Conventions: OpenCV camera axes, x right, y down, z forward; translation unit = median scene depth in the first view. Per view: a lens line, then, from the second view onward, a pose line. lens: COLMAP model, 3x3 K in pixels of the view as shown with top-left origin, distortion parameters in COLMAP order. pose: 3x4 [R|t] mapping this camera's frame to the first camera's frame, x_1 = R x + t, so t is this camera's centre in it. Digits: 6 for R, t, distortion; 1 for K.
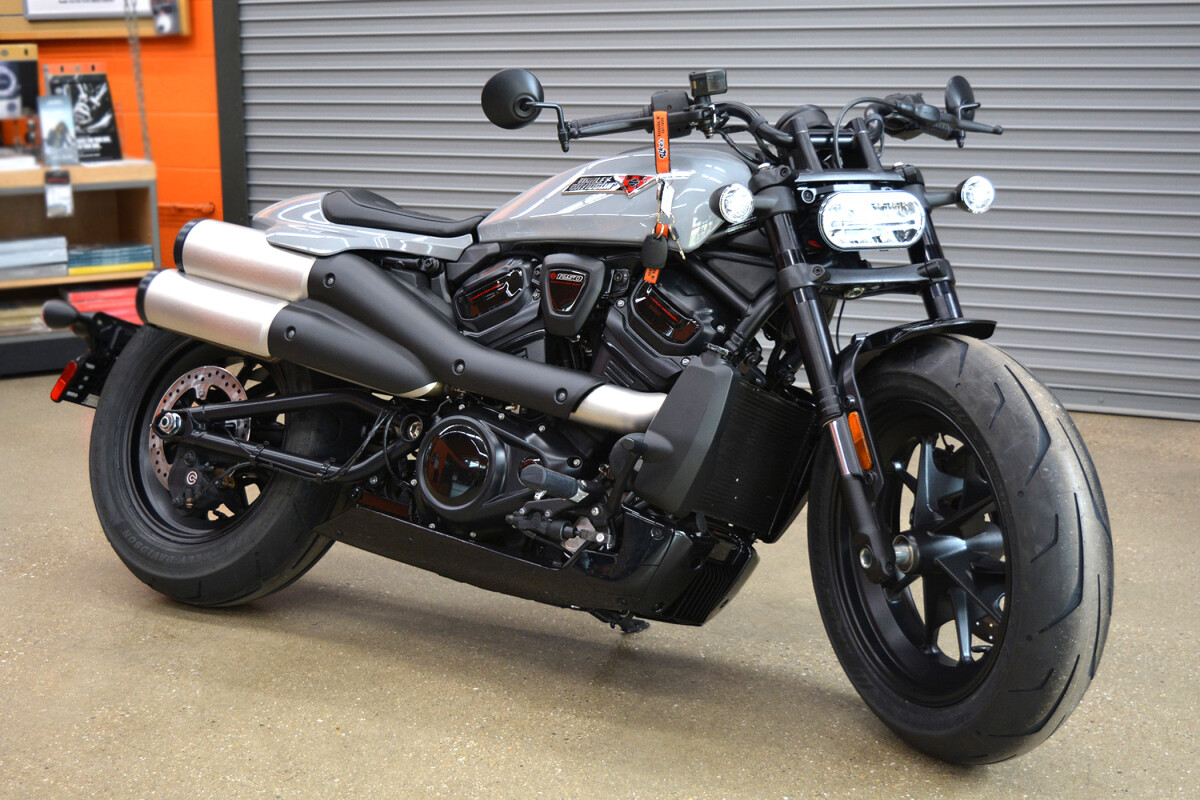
lens RADIAL K [[1838.9, 0, 600.0], [0, 1838.9, 400.0], [0, 0, 1]] dist [-0.030597, -0.074071]
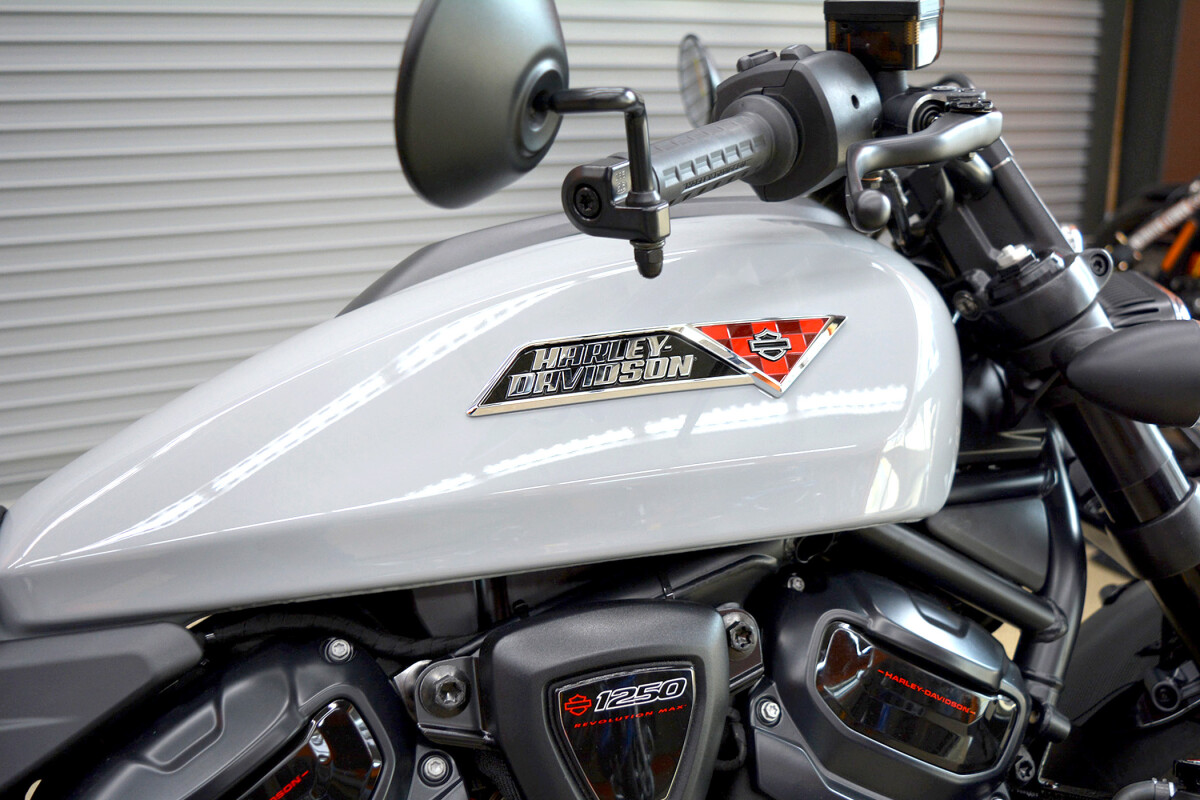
lens RADIAL K [[1170.5, 0, 600.0], [0, 1170.5, 400.0], [0, 0, 1]] dist [0.002566, 0.006187]
pose [[0.570083, -0.202575, 0.796222, -0.147996], [0.151618, 0.978421, 0.140373, -0.129365], [-0.807476, 0.040697, 0.588495, 0.822774]]
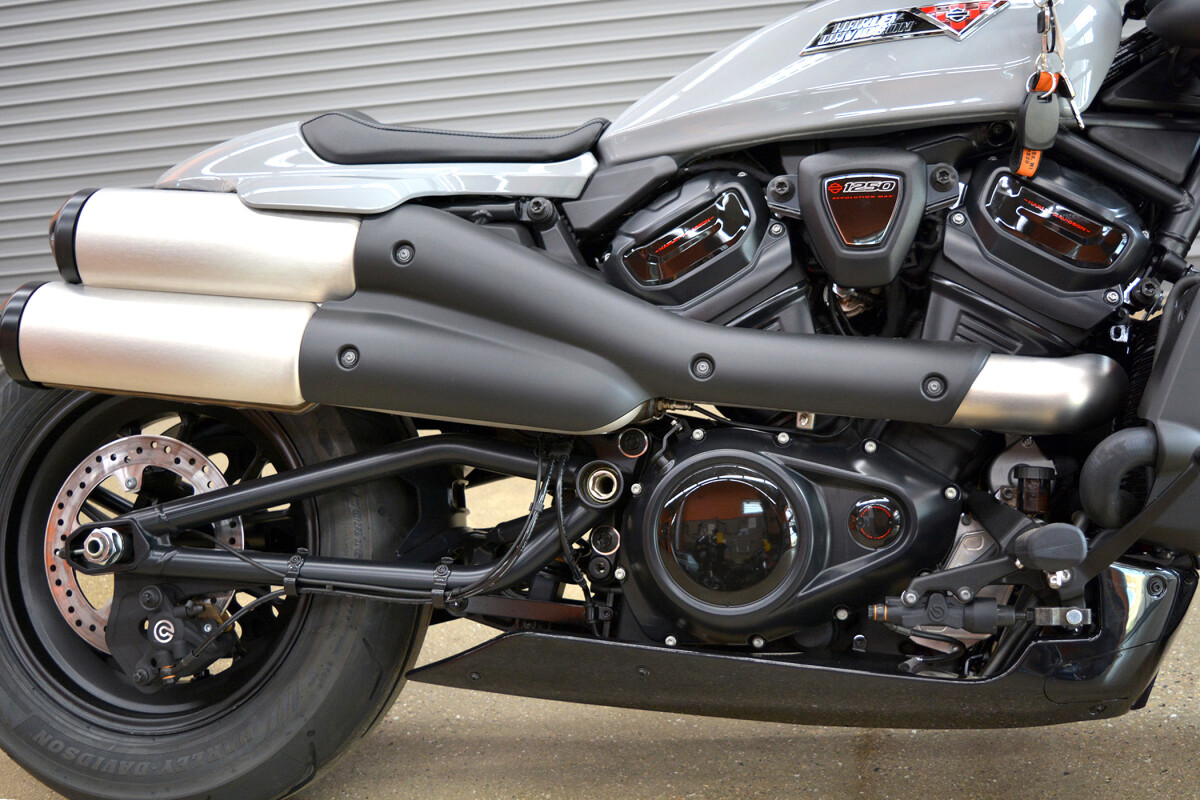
lens RADIAL K [[1260.1, 0, 600.0], [0, 1260.1, 400.0], [0, 0, 1]] dist [-0.088412, 0.034630]
pose [[0.919169, -0.170132, 0.355222, -0.231156], [0.155314, 0.985378, 0.070055, -0.037547], [-0.361947, -0.009221, 0.932153, 0.604058]]
